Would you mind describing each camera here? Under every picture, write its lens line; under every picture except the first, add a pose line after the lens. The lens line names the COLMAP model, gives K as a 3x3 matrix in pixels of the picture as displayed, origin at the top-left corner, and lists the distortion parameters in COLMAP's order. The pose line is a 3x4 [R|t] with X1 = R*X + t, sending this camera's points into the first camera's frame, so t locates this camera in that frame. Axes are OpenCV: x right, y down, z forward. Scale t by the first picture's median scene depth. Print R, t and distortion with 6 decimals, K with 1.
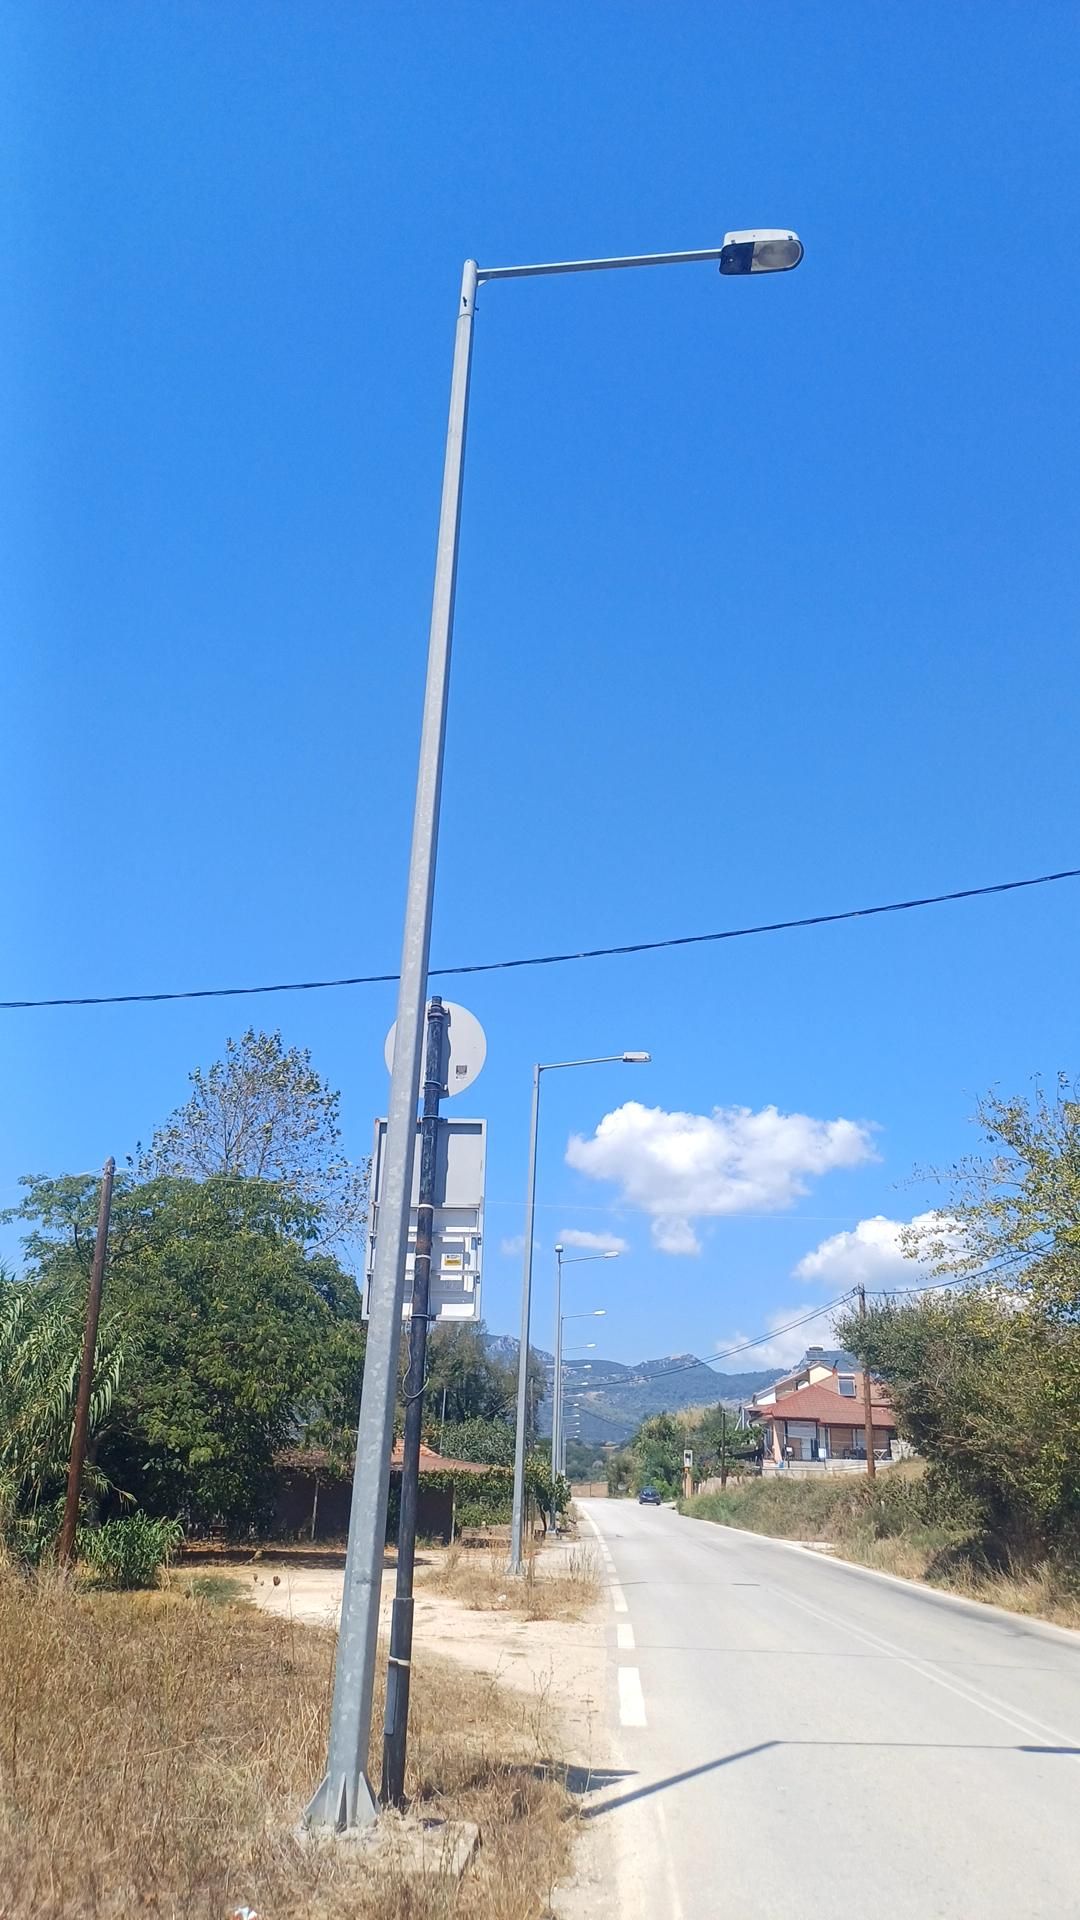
lens RADIAL K [[1375.2, 0, 546.7], [0, 1375.2, 888.8], [0, 0, 1]] dist [0.099750, -0.196753]
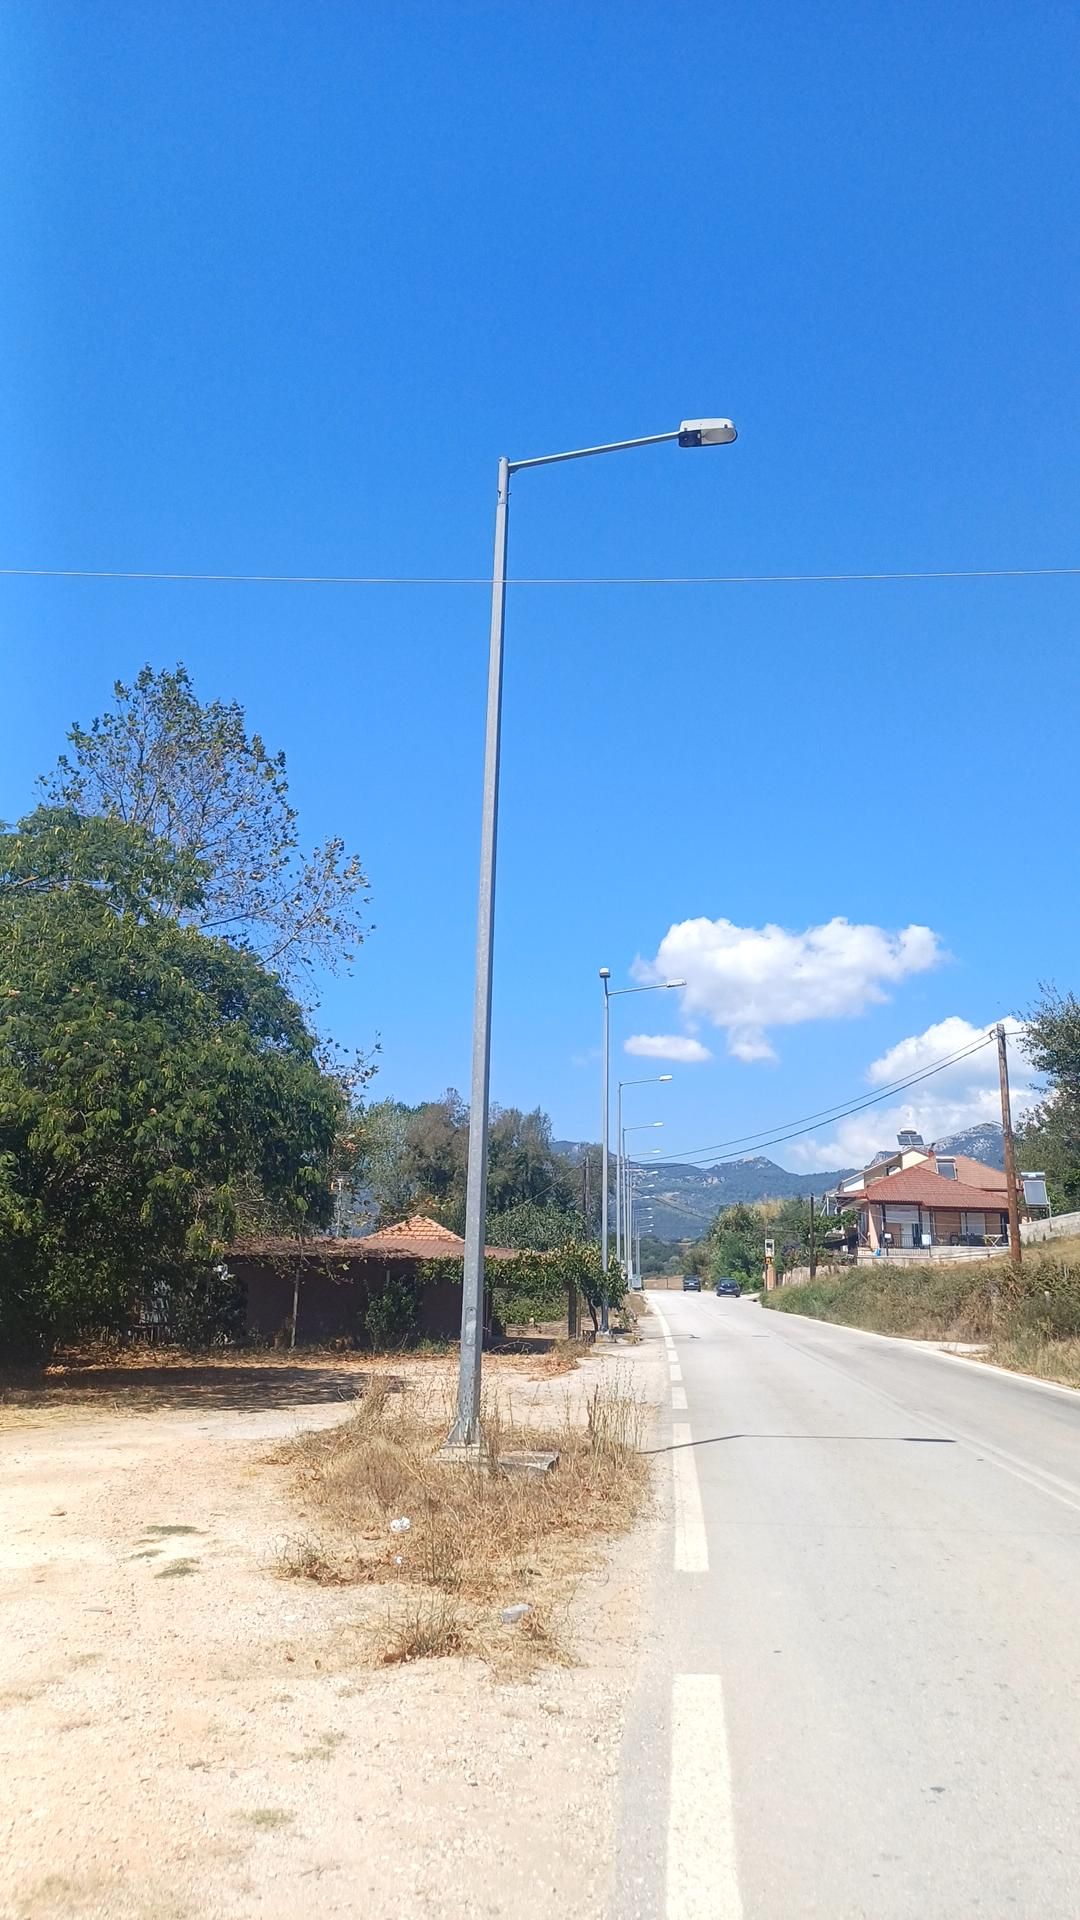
lens RADIAL K [[1375.2, 0, 546.7], [0, 1375.2, 888.8], [0, 0, 1]] dist [0.099750, -0.196753]
pose [[0.998408, -0.025962, -0.050072, 0.008862], [0.032224, 0.991173, 0.128598, 0.065890], [0.046291, -0.130007, 0.990432, 0.150090]]
